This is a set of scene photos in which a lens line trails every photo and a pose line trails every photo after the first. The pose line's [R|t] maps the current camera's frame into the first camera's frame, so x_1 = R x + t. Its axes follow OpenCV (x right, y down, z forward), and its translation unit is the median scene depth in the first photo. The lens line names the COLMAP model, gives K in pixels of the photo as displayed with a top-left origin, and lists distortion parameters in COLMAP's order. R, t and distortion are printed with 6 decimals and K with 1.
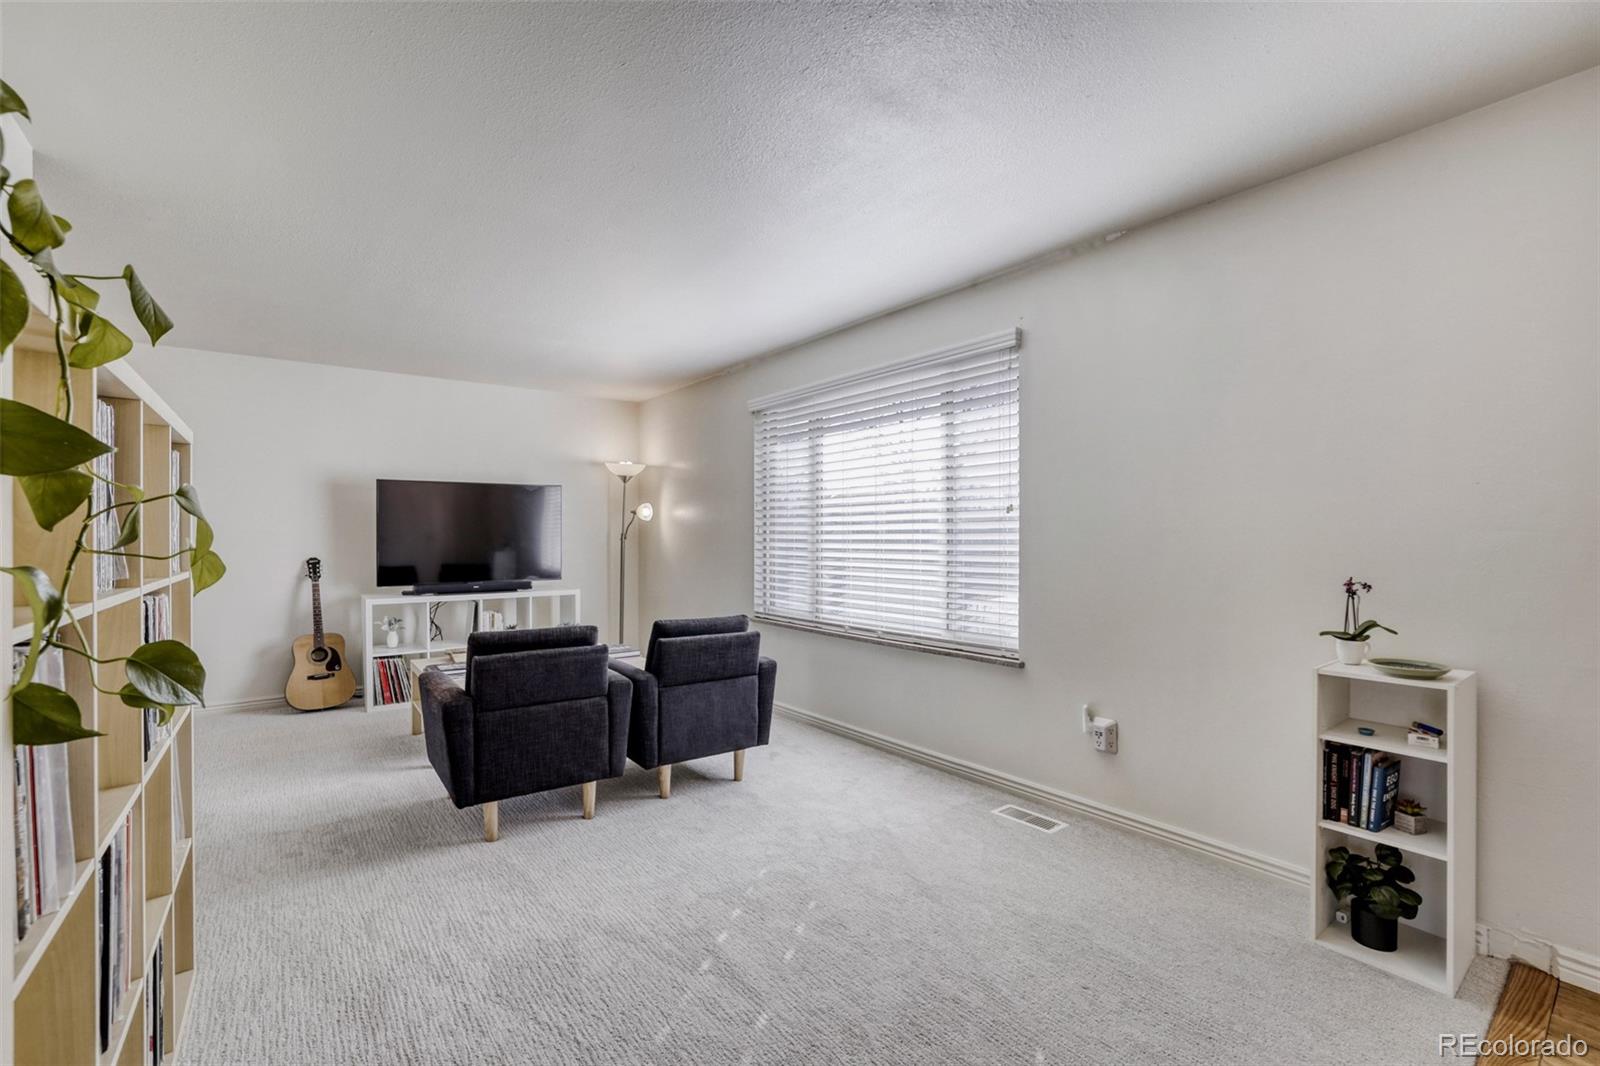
lens RADIAL K [[696.0, 0, 790.6], [0, 696.0, 535.5], [0, 0, 1]] dist [-0.000842, 0.000609]
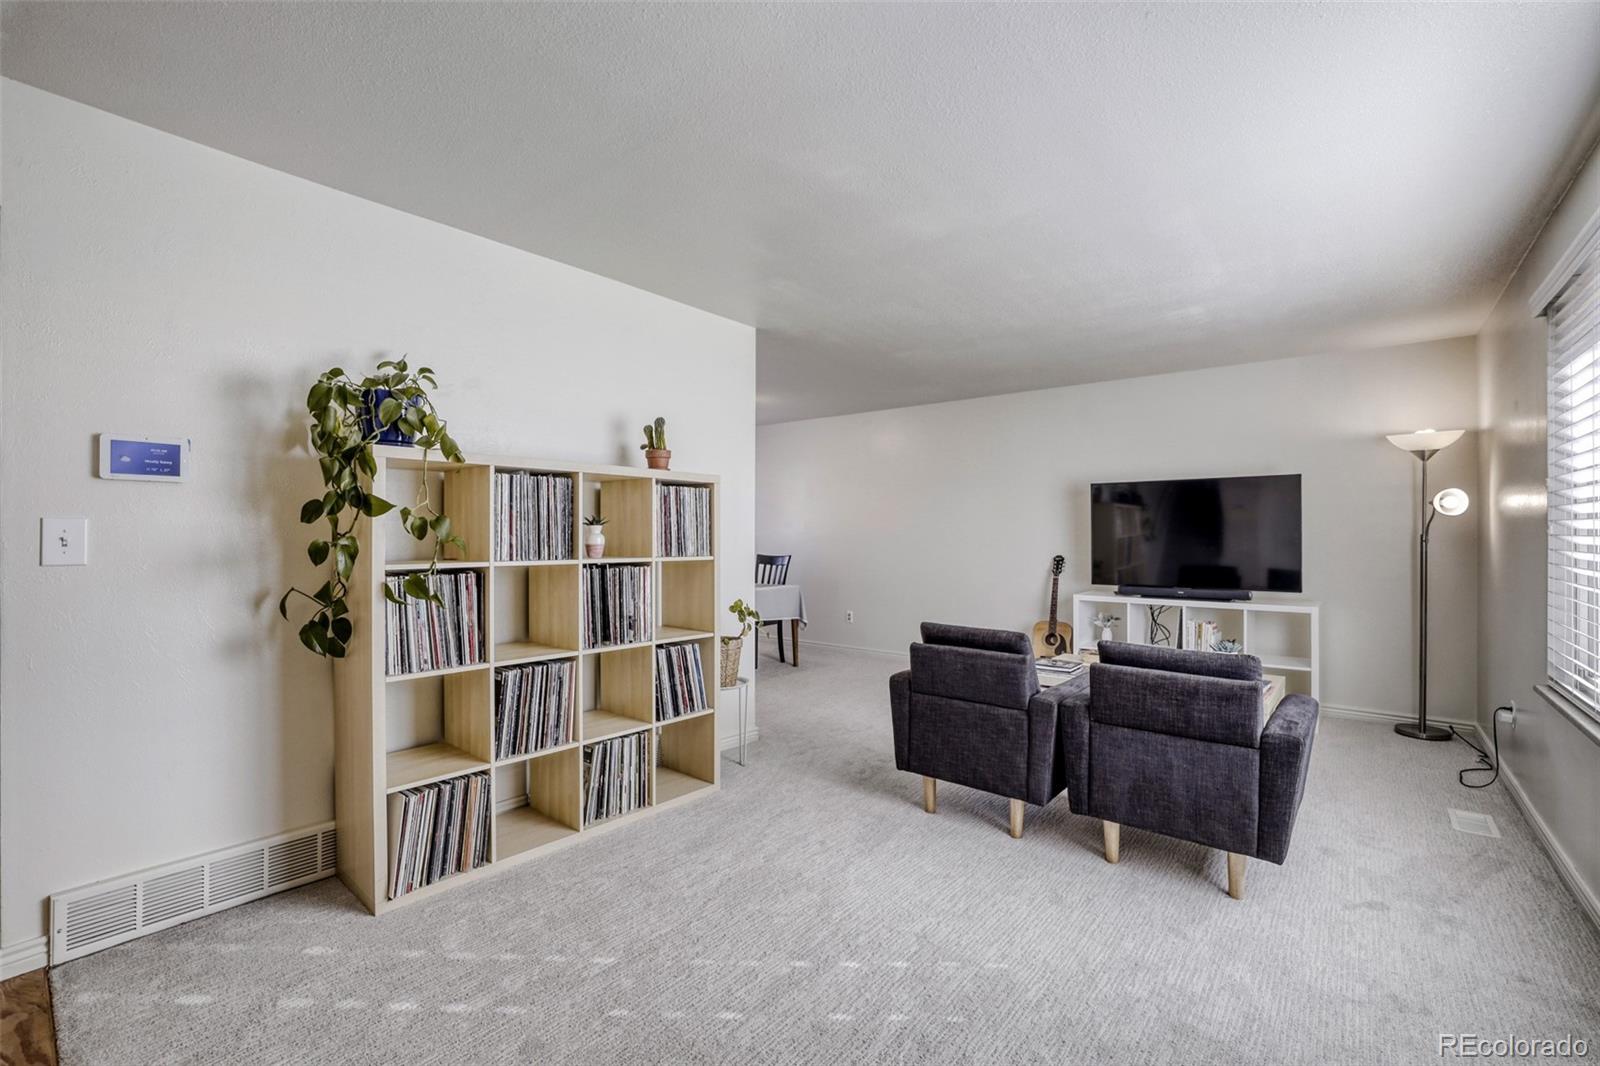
lens RADIAL K [[696.0, 0, 794.5], [0, 696.0, 534.2], [0, 0, 1]] dist [-0.000842, 0.000609]
pose [[0.252618, -0.001208, -0.967565, 0.492868], [-0.002672, 0.999995, -0.001946, -0.000650], [0.967562, 0.003077, 0.252614, 0.426690]]
